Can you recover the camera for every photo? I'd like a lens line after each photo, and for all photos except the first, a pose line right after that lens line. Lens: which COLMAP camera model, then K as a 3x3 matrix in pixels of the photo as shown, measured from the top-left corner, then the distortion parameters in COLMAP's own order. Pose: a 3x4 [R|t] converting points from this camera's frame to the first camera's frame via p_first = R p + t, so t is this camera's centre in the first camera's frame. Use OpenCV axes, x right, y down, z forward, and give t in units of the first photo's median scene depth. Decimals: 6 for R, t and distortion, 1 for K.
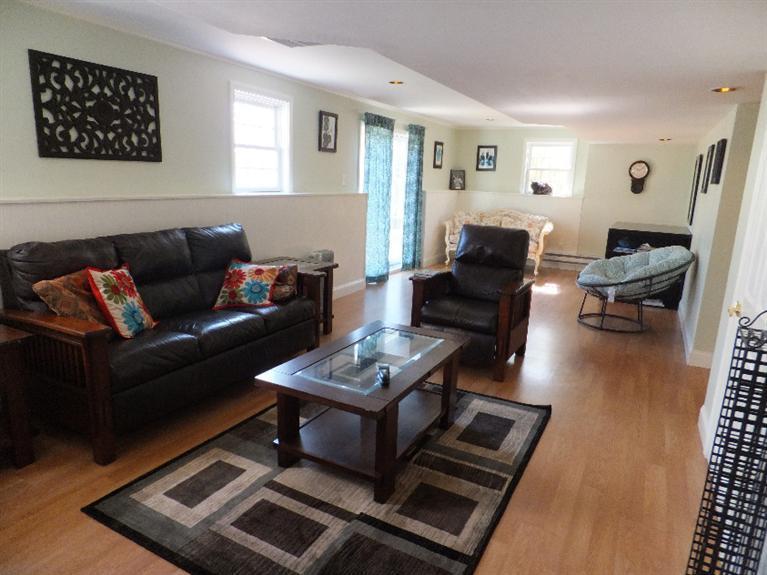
lens RADIAL K [[503.7, 0, 383.6], [0, 503.7, 287.4], [0, 0, 1]] dist [-0.033846, 0.011291]
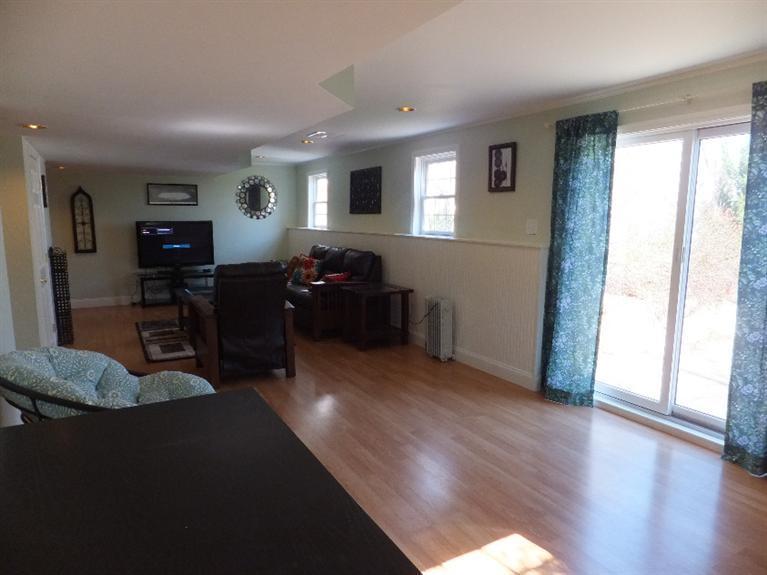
lens RADIAL K [[503.7, 0, 383.7], [0, 503.7, 289.0], [0, 0, 1]] dist [-0.033846, 0.011291]
pose [[-0.536139, 0.081850, -0.840152, 0.701286], [-0.207955, 0.951806, 0.225433, -0.268236], [0.818113, 0.295577, -0.493280, 1.314826]]
